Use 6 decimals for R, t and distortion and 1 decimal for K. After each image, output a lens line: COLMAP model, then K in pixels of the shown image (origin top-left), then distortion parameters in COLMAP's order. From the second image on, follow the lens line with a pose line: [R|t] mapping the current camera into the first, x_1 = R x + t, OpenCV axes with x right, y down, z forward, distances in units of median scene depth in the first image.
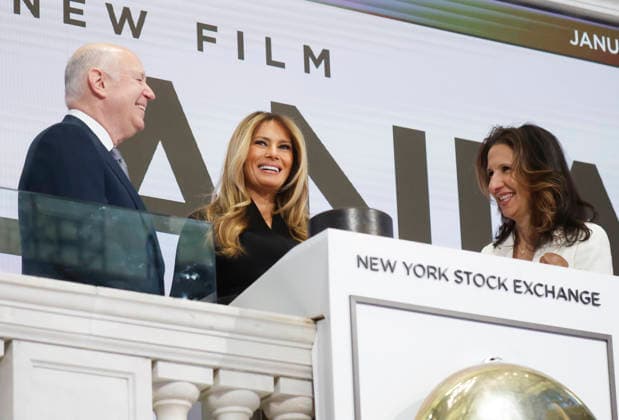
lens RADIAL K [[2965.3, 0, 309.5], [0, 2965.3, 210.0], [0, 0, 1]] dist [0.053998, 2.191734]
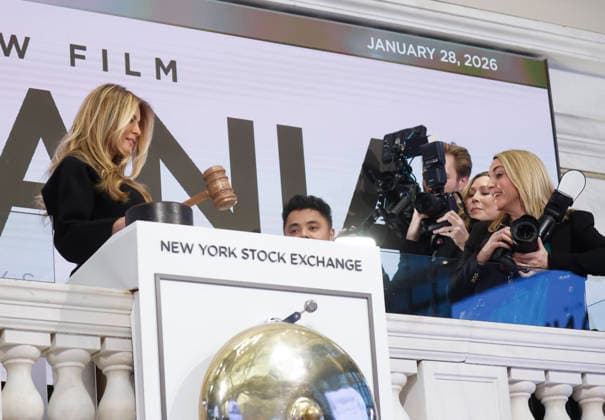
lens RADIAL K [[2088.9, 0, 302.5], [0, 2088.9, 210.0], [0, 0, 1]] dist [-0.163367, -1.405304]
pose [[0.999536, -0.028444, 0.010920, 0.065660], [0.027987, 0.998810, 0.039939, -0.030995], [-0.012043, -0.039615, 0.999142, 0.112758]]
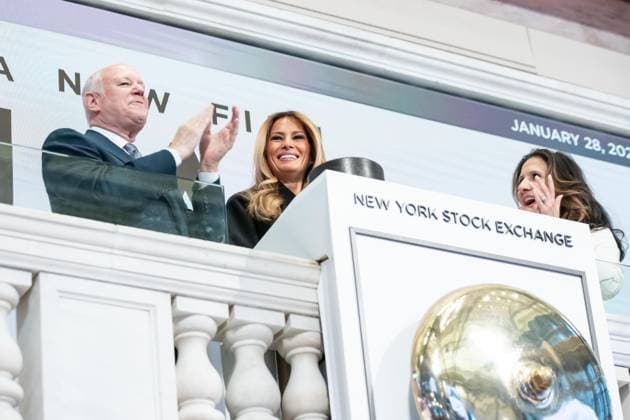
lens RADIAL K [[1860.8, 0, 315.0], [0, 1860.8, 210.0], [0, 0, 1]] dist [-0.041107, -1.092082]
pose [[0.998444, -0.055485, 0.005625, -0.002482], [0.055729, 0.988846, -0.138125, 0.113665], [0.002102, 0.138223, 0.990399, 0.312503]]
